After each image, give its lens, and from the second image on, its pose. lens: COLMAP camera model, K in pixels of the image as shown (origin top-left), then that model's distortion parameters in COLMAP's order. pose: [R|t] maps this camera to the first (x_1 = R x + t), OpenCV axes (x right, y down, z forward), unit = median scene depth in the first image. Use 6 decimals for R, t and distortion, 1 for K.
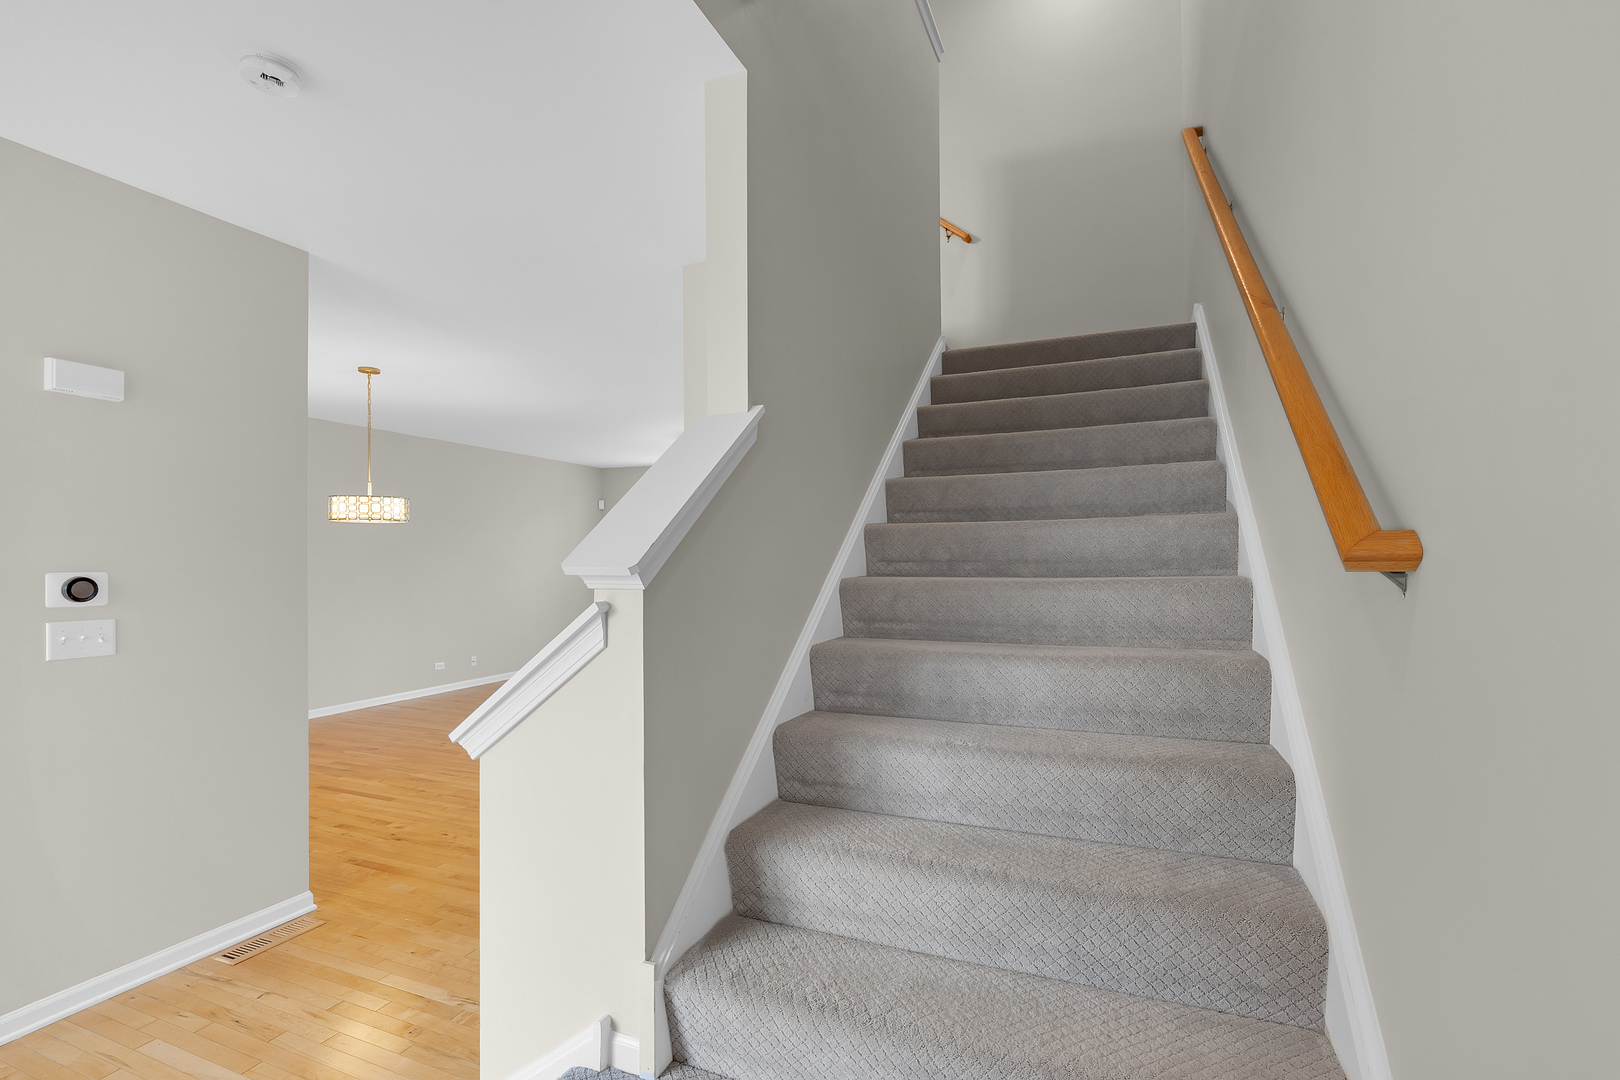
lens RADIAL K [[722.5, 0, 845.9], [0, 722.5, 556.6], [0, 0, 1]] dist [-0.001626, -0.001439]
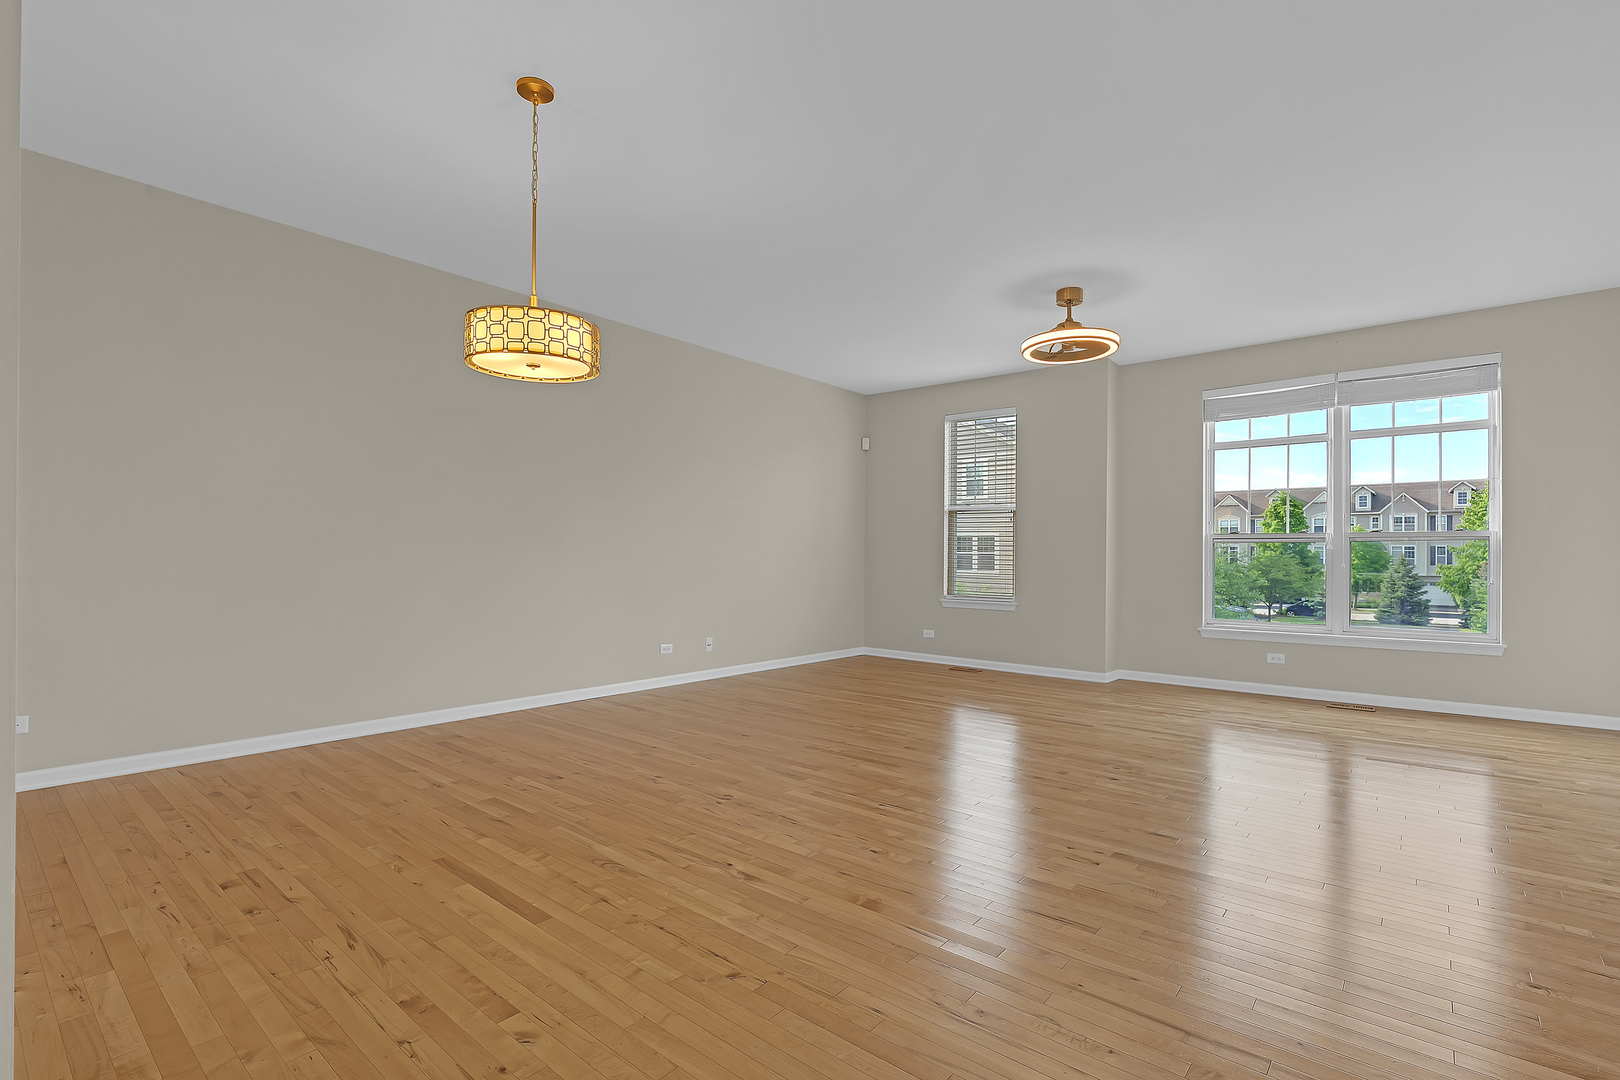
lens RADIAL K [[722.5, 0, 811.5], [0, 722.5, 542.0], [0, 0, 1]] dist [-0.001626, -0.001439]
pose [[0.941905, -0.005428, -0.335835, -0.289678], [-0.002645, 0.999719, -0.023575, 0.097035], [0.335868, 0.023093, 0.941626, 0.579126]]
